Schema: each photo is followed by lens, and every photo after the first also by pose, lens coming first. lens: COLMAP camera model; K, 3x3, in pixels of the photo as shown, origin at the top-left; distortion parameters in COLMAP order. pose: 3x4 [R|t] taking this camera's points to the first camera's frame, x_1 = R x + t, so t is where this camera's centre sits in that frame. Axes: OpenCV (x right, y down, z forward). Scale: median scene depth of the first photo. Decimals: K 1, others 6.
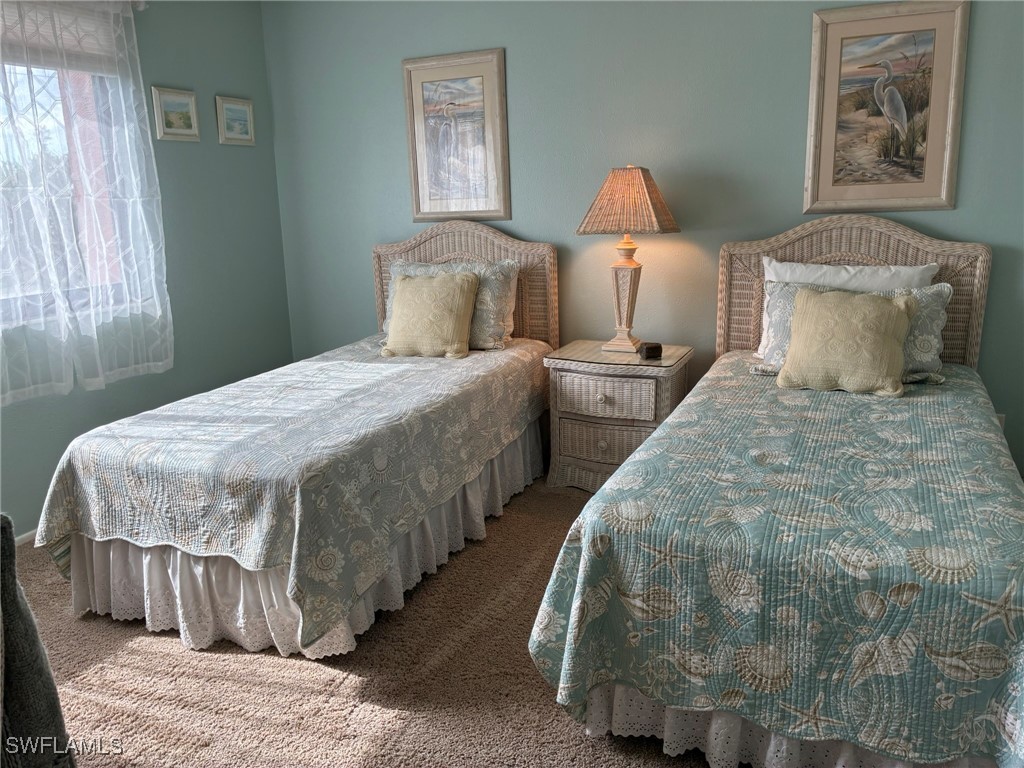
lens RADIAL K [[776.8, 0, 518.7], [0, 776.8, 381.3], [0, 0, 1]] dist [0.016221, -0.034689]
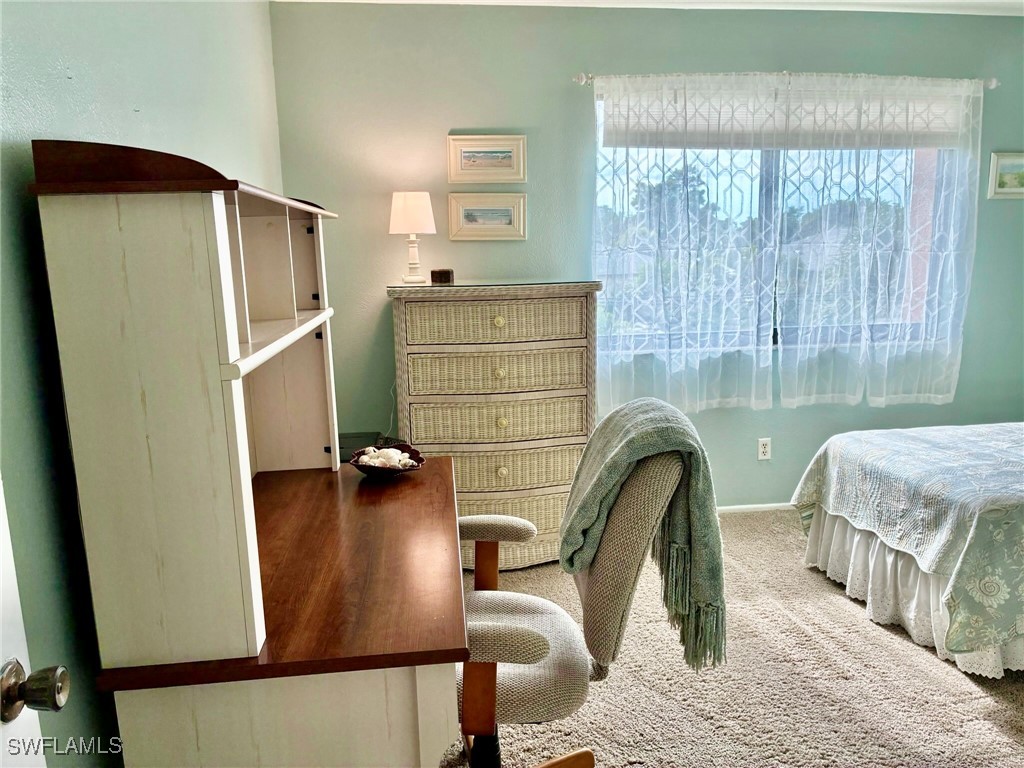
lens RADIAL K [[776.8, 0, 512.7], [0, 776.8, 386.0], [0, 0, 1]] dist [0.016221, -0.034689]
pose [[0.505153, 0.167952, -0.846530, 0.275436], [-0.200216, 0.976927, 0.074347, 0.003446], [0.839484, 0.131932, 0.527124, -0.178523]]
